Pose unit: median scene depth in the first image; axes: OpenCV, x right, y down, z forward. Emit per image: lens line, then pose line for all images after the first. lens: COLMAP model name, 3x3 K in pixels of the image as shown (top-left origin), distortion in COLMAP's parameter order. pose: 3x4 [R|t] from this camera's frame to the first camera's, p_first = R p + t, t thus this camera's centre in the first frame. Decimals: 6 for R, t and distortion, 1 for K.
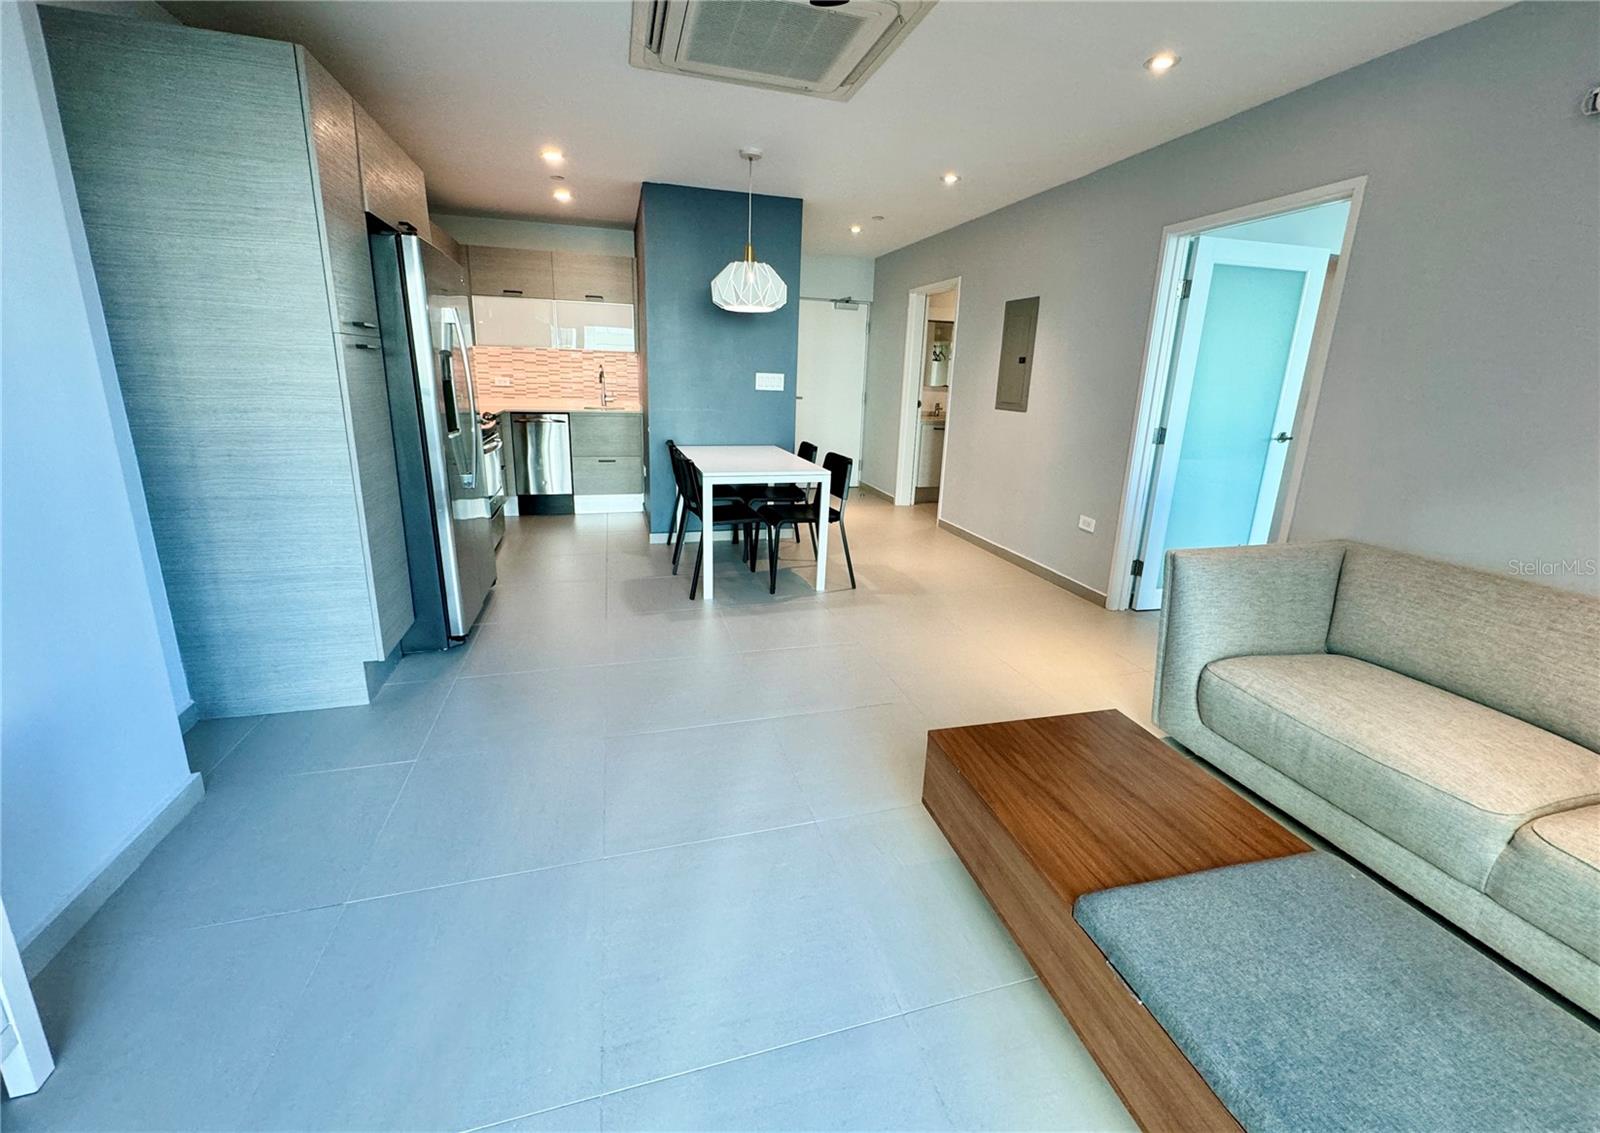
lens RADIAL K [[638.9, 0, 796.4], [0, 638.9, 531.5], [0, 0, 1]] dist [0.000121, -0.000077]
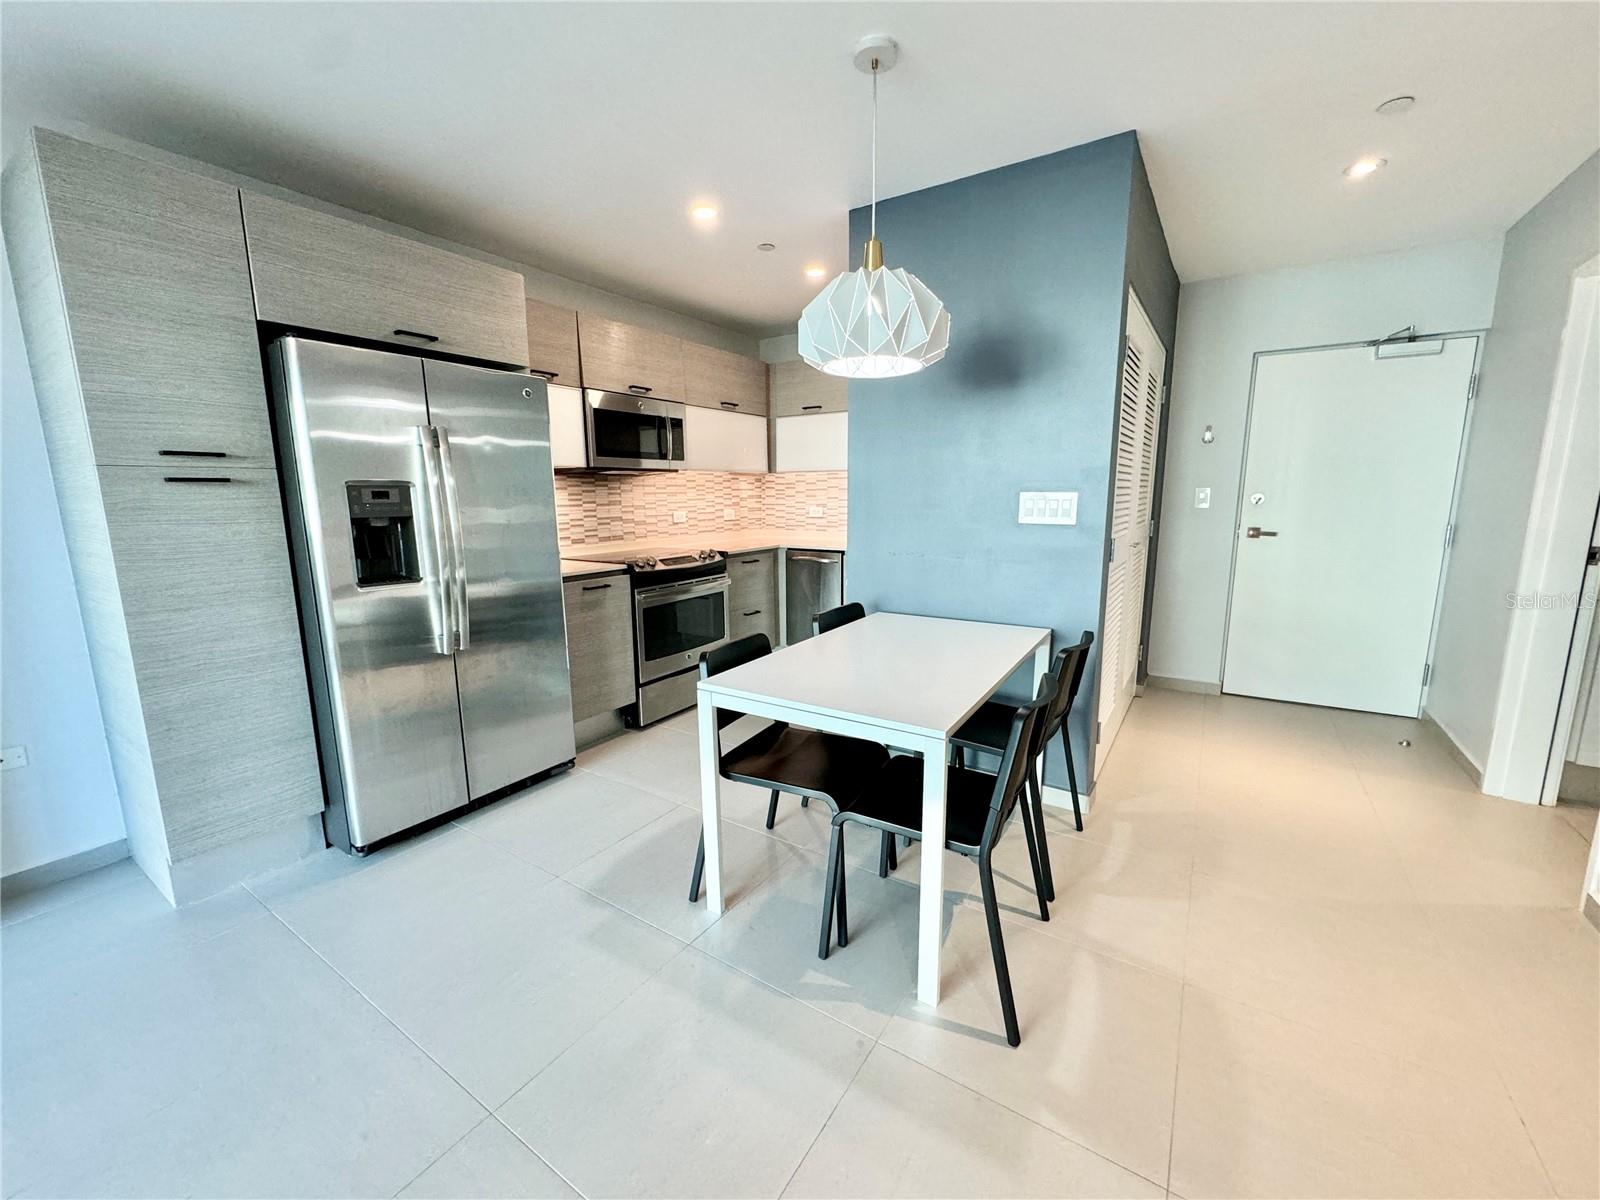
lens RADIAL K [[631.2, 0, 800.0], [0, 631.2, 600.0], [0, 0, 1]] dist [-0.002223, -0.000211]
pose [[0.653664, 0.092885, -0.751063, 0.284633], [-0.156865, 0.987515, -0.014395, -0.157300], [0.740349, 0.127224, 0.660074, 0.675400]]
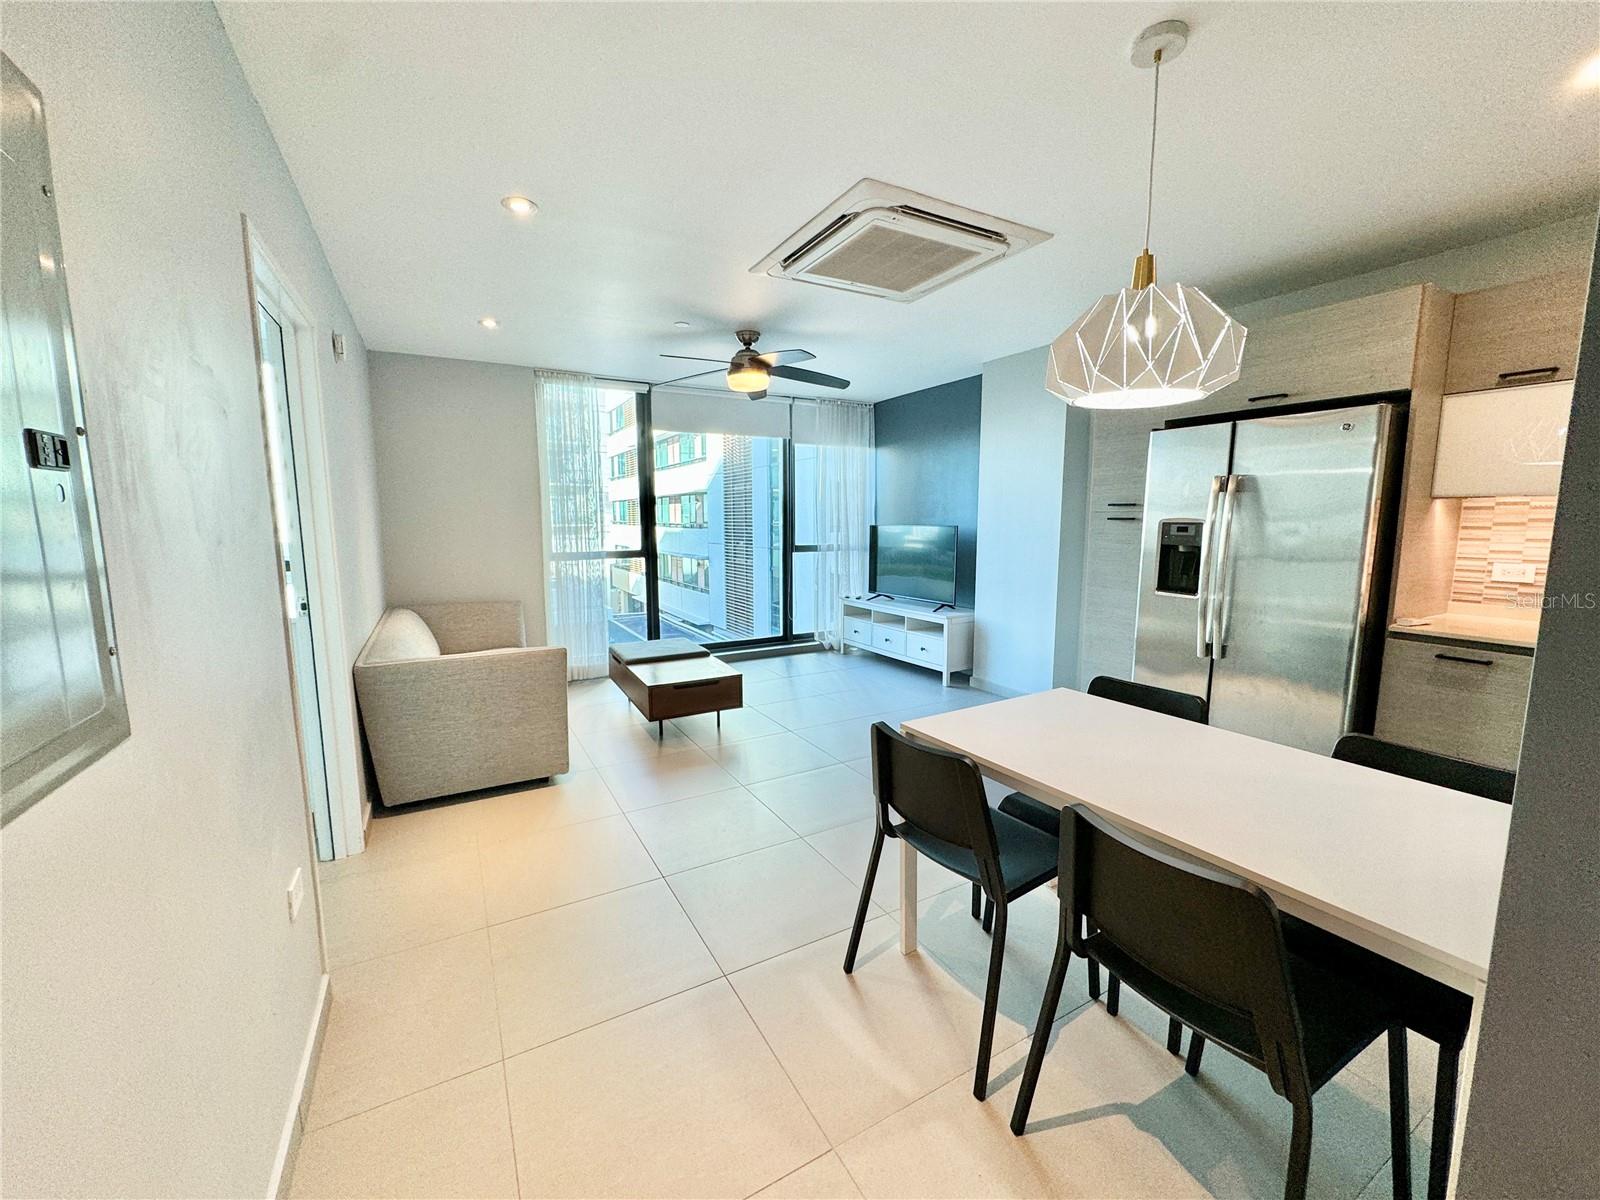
lens RADIAL K [[640.5, 0, 800.0], [0, 640.5, 600.0], [0, 0, 1]] dist [-0.000841, -0.000063]
pose [[-0.973544, 0.016106, -0.227932, 0.256402], [-0.070001, 0.928529, 0.364601, -0.377121], [0.217514, 0.370910, -0.902836, 1.412586]]
